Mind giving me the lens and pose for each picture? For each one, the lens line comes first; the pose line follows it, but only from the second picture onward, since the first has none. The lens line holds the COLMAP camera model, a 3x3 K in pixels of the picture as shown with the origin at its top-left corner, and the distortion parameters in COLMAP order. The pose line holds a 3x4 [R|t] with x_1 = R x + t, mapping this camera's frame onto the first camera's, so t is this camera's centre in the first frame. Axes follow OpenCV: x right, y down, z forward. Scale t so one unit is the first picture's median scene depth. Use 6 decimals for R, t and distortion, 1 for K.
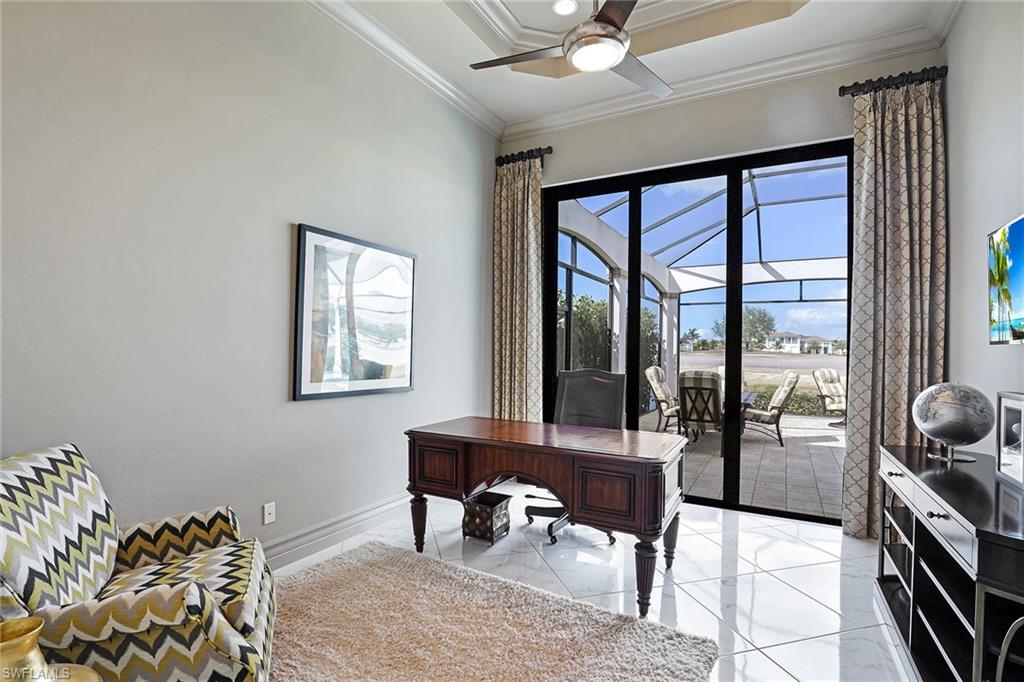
lens RADIAL K [[480.6, 0, 505.0], [0, 480.6, 348.9], [0, 0, 1]] dist [-0.029298, 0.000662]
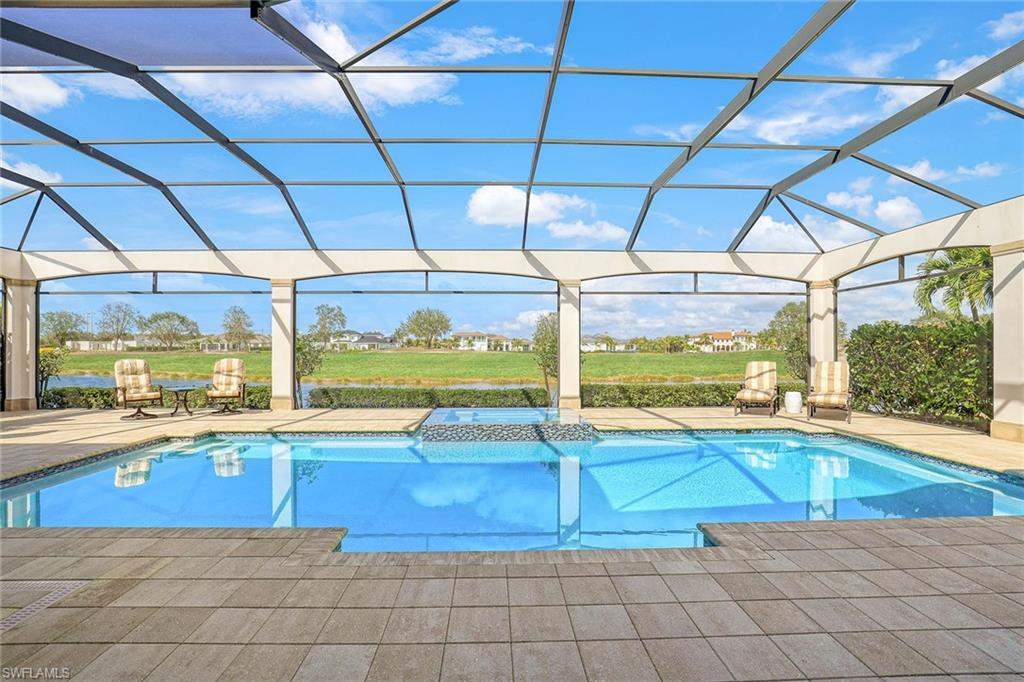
lens RADIAL K [[475.5, 0, 504.9], [0, 475.5, 347.7], [0, 0, 1]] dist [-0.033445, 0.006616]
pose [[0.849585, -0.011797, 0.527320, 0.648876], [0.012864, 0.999916, 0.001643, 0.018801], [-0.527295, 0.005387, 0.849665, -0.186951]]
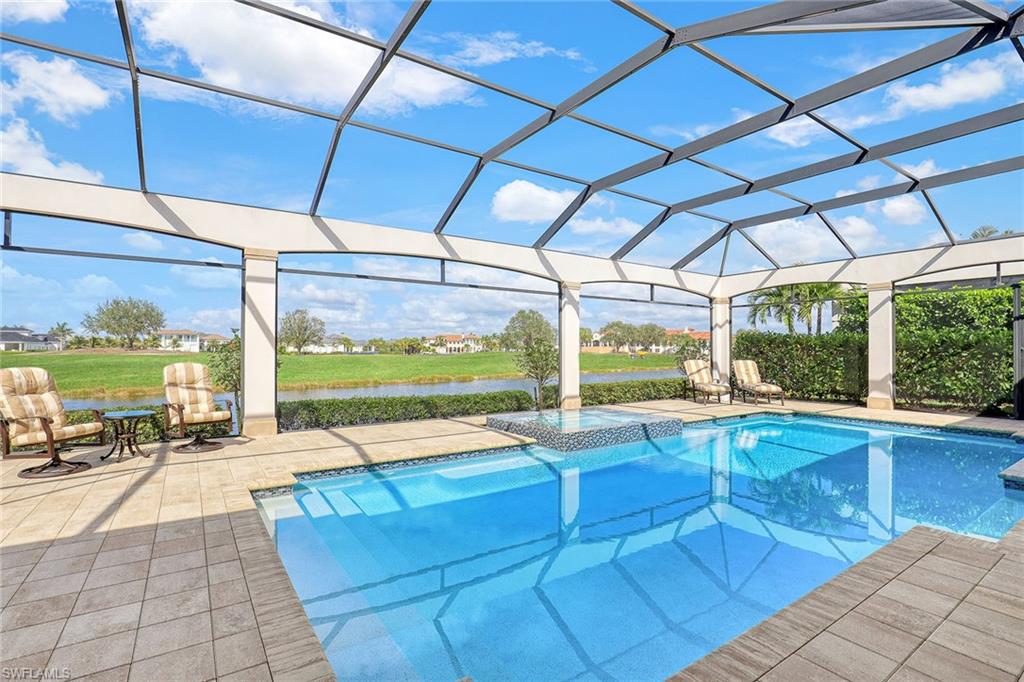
lens RADIAL K [[480.6, 0, 505.0], [0, 480.6, 348.9], [0, 0, 1]] dist [-0.029298, 0.000662]
pose [[0.438456, -0.008310, 0.898714, 0.345816], [0.005933, 0.999962, 0.006352, 0.015327], [-0.898733, 0.002547, 0.438489, 0.211585]]
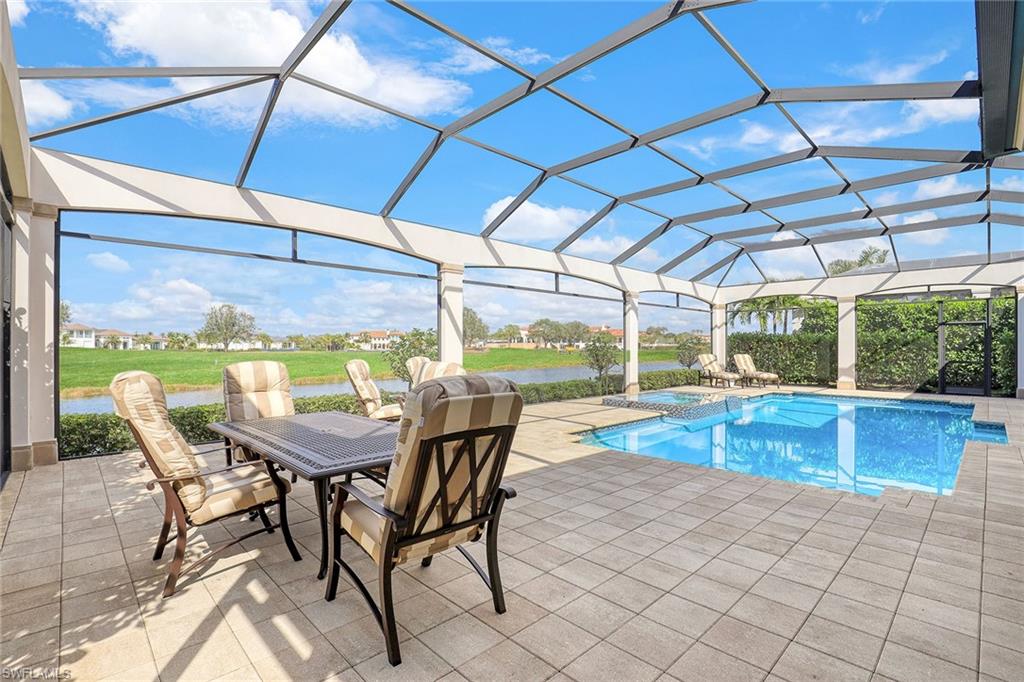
lens RADIAL K [[475.5, 0, 504.9], [0, 475.5, 347.7], [0, 0, 1]] dist [-0.033445, 0.006616]
pose [[0.277531, -0.013092, 0.960628, 0.060807], [0.005007, 0.999913, 0.012180, 0.012217], [-0.960704, 0.001430, 0.277572, 0.475571]]
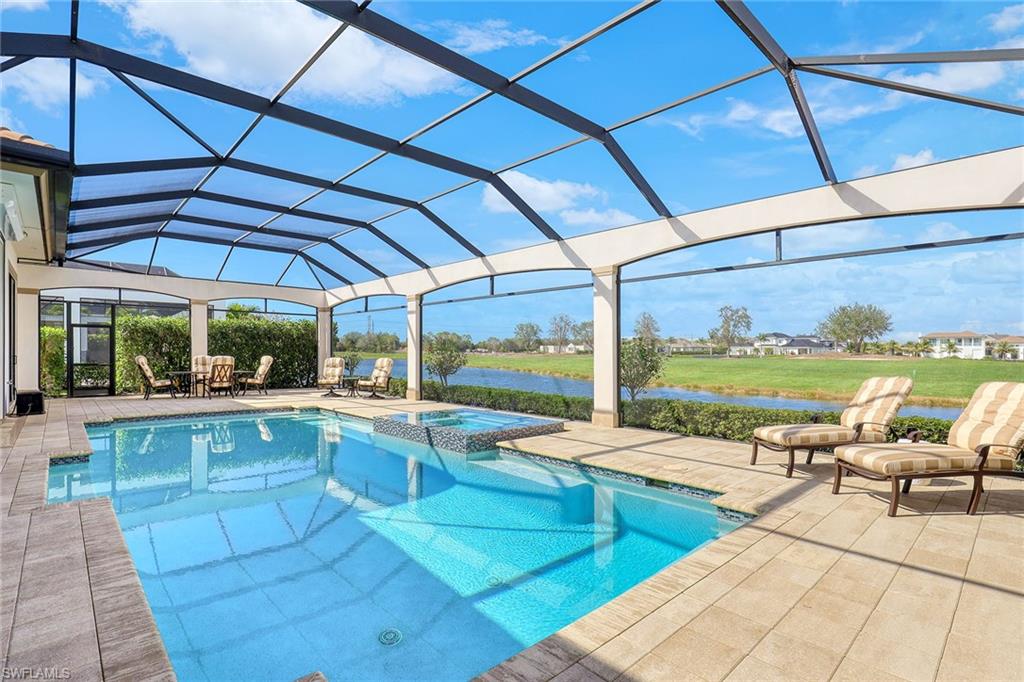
lens RADIAL K [[496.4, 0, 505.6], [0, 496.4, 349.9], [0, 0, 1]] dist [-0.022609, 0.000061]
pose [[0.956907, -0.006617, -0.290318, 1.289299], [0.003600, 0.999934, -0.010925, 0.028130], [0.290371, 0.009409, 0.956868, -0.259556]]
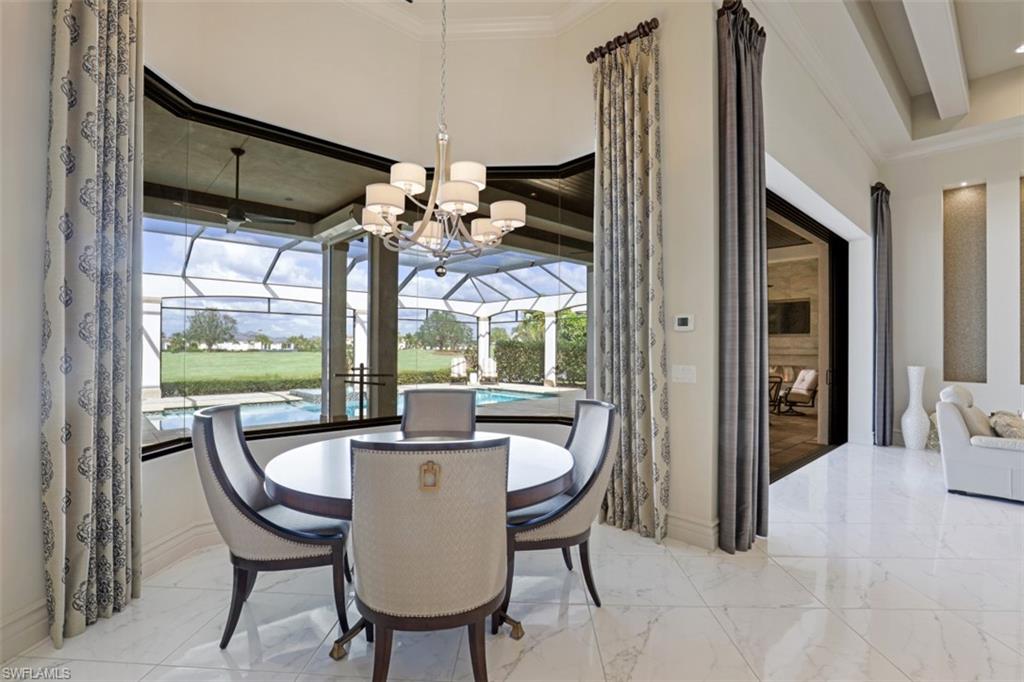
lens RADIAL K [[475.5, 0, 504.9], [0, 475.5, 347.7], [0, 0, 1]] dist [-0.033445, 0.006616]
pose [[0.303437, -0.008896, 0.952810, -0.036083], [0.000798, 0.999958, 0.009082, 0.000067], [-0.952851, -0.001996, 0.303432, -0.363002]]
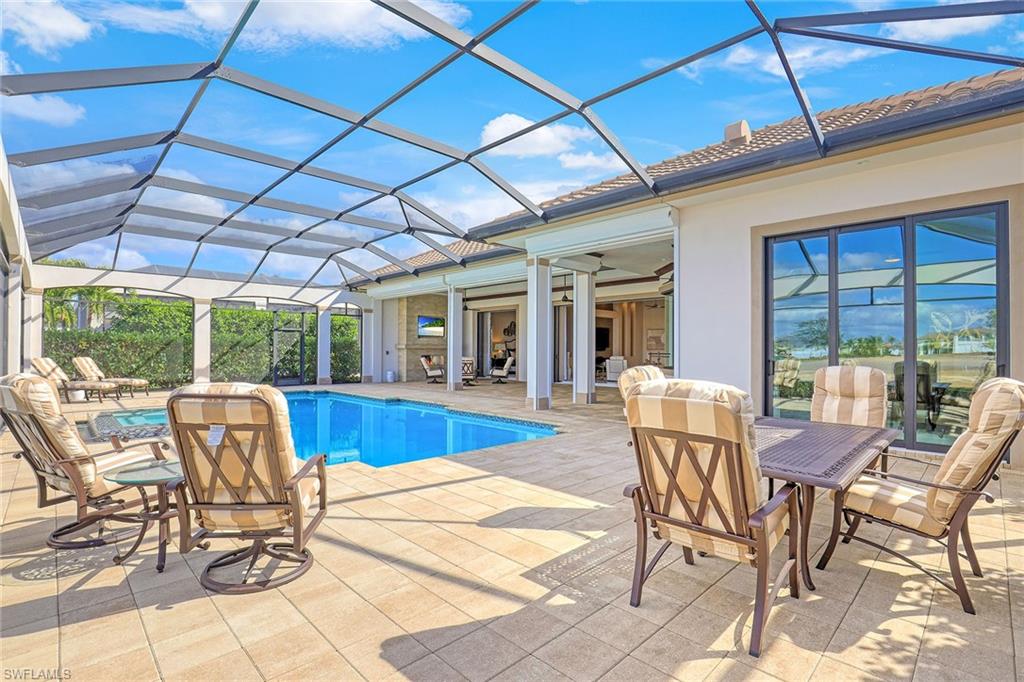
lens RADIAL K [[475.5, 0, 504.9], [0, 475.5, 347.7], [0, 0, 1]] dist [-0.033445, 0.006616]
pose [[-0.962954, -0.015466, 0.269222, 0.367946], [-0.015281, 0.999879, 0.002782, 0.012954], [-0.269233, -0.001435, -0.963074, 0.939354]]
